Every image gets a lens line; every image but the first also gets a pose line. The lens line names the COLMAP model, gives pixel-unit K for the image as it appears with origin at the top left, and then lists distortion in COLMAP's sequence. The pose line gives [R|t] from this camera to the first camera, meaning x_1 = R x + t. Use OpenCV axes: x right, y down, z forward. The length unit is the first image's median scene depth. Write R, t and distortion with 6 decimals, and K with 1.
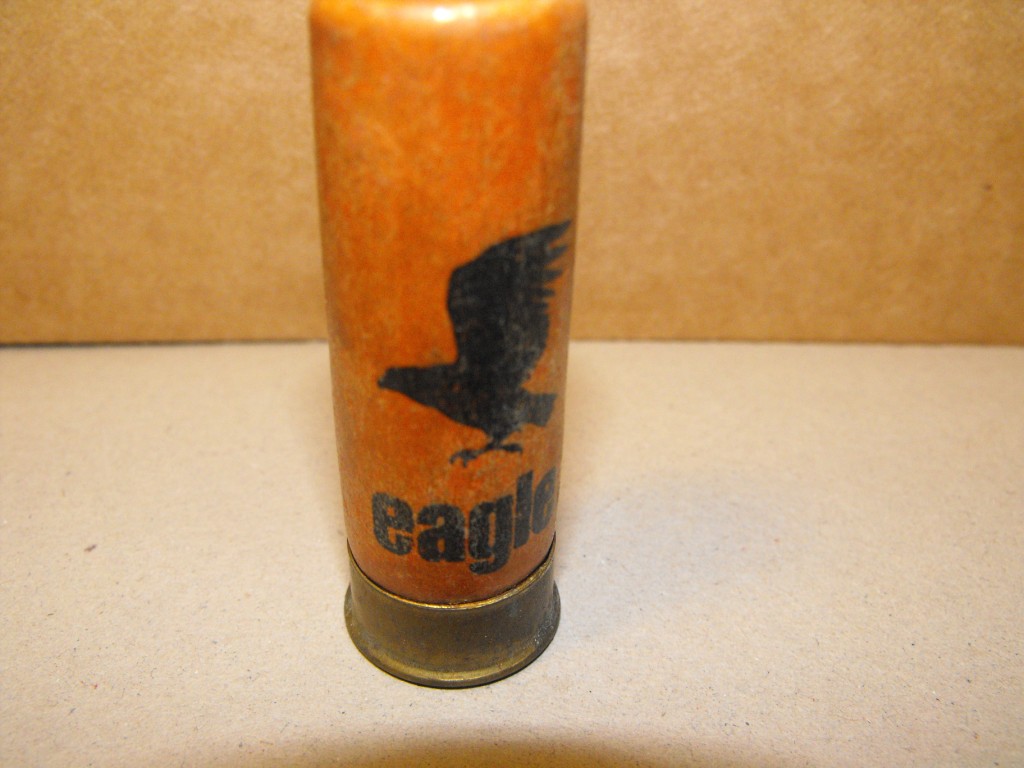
lens RADIAL K [[973.9, 0, 489.7], [0, 973.9, 378.0], [0, 0, 1]] dist [-0.233373, 0.151399]
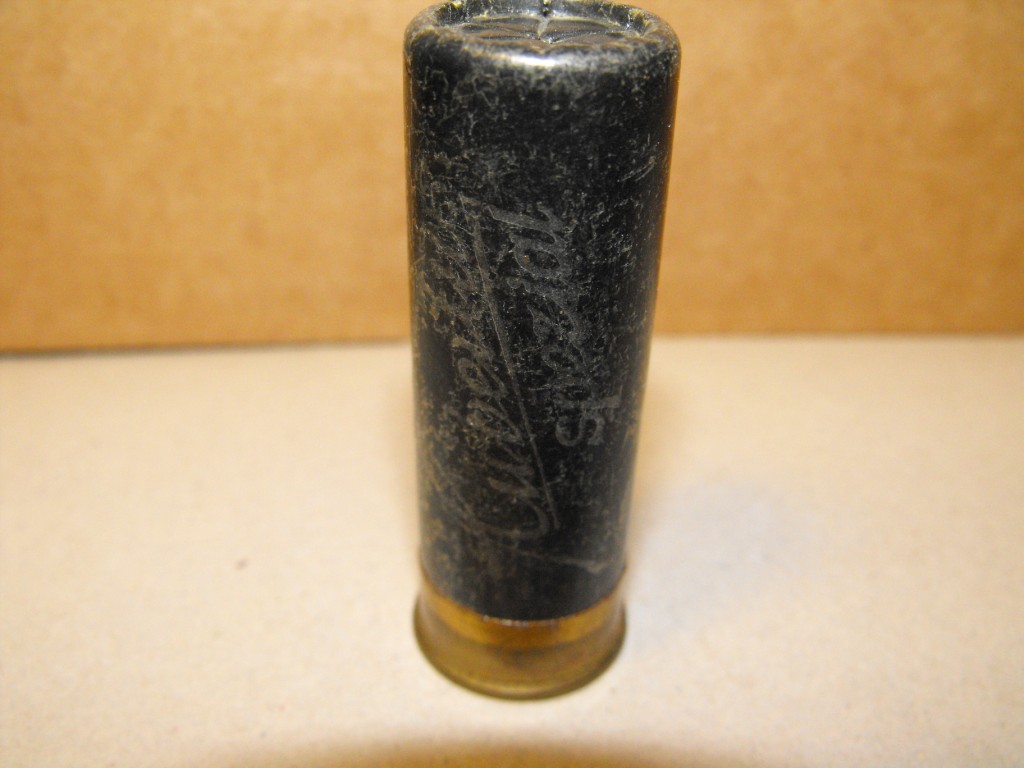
lens RADIAL K [[965.4, 0, 512.0], [0, 965.4, 384.0], [0, 0, 1]] dist [-0.211895, 0.134150]
pose [[0.999023, -0.018197, 0.040273, -0.148594], [0.017241, 0.999564, 0.023955, -0.020455], [-0.040692, -0.023237, 0.998902, 0.003988]]
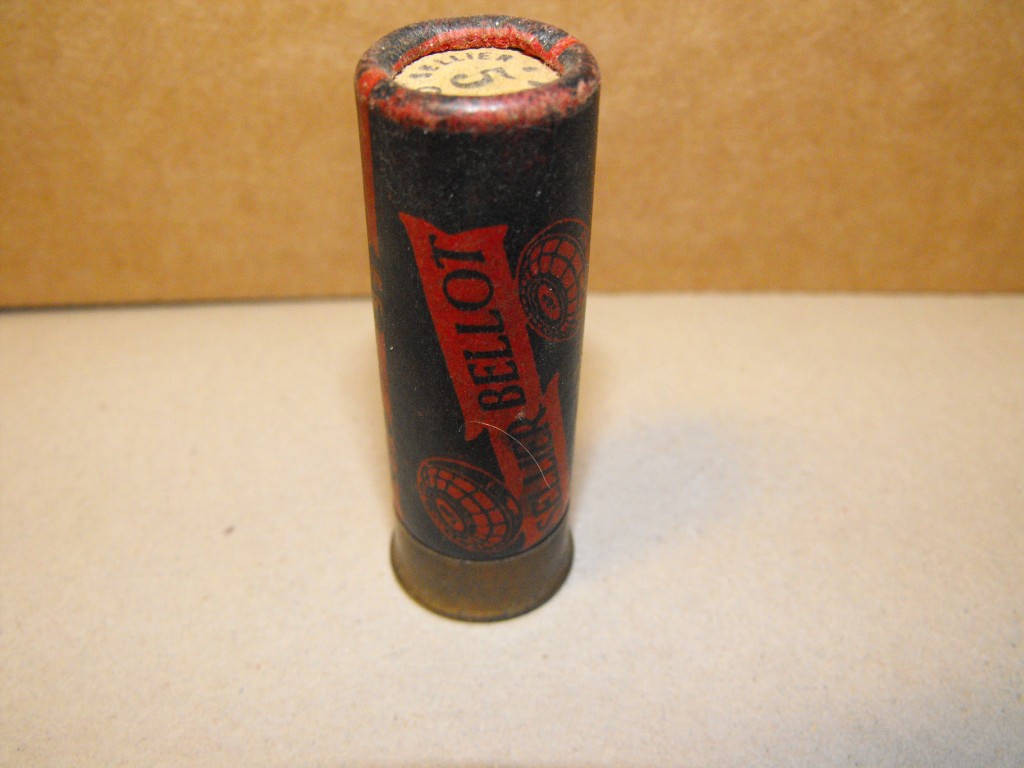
lens RADIAL K [[965.4, 0, 512.0], [0, 965.4, 384.0], [0, 0, 1]] dist [-0.211895, 0.134150]
pose [[0.999936, -0.011355, 0.000036, -0.075862], [0.011222, 0.988726, 0.149313, -0.123076], [-0.001731, -0.149303, 0.988790, -0.063511]]
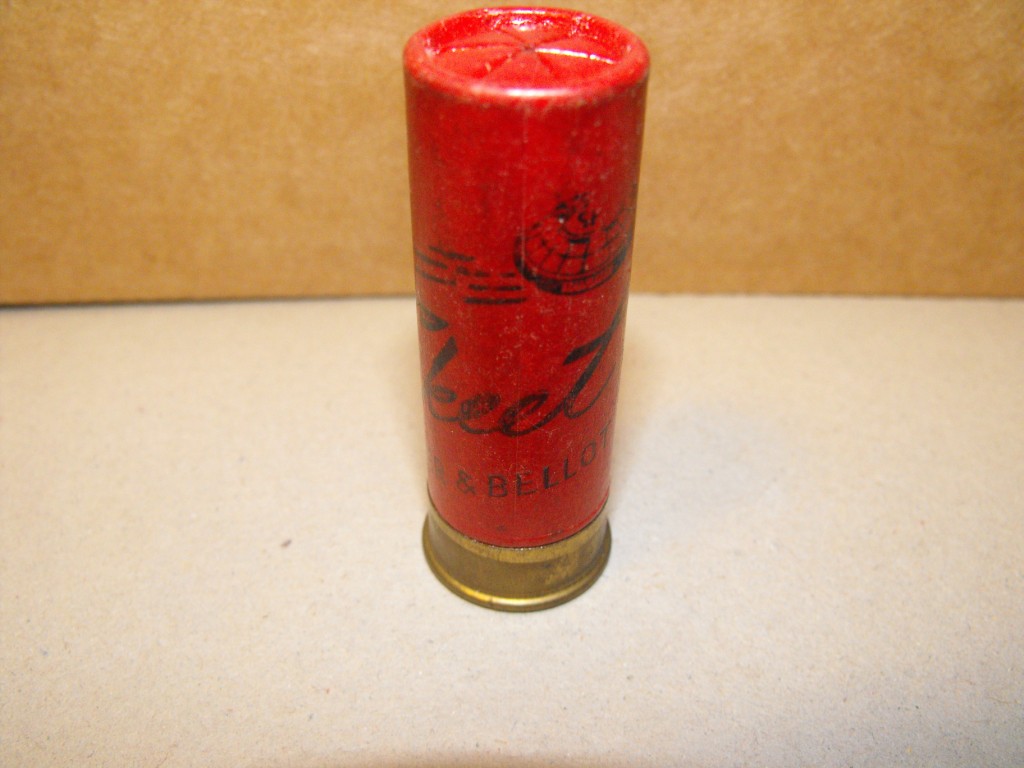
lens RADIAL K [[965.4, 0, 512.0], [0, 965.4, 384.0], [0, 0, 1]] dist [-0.211895, 0.134150]
pose [[0.999894, -0.004669, 0.013825, -0.154201], [0.002467, 0.987877, 0.155217, -0.128415], [-0.014382, -0.155166, 0.987784, -0.020379]]
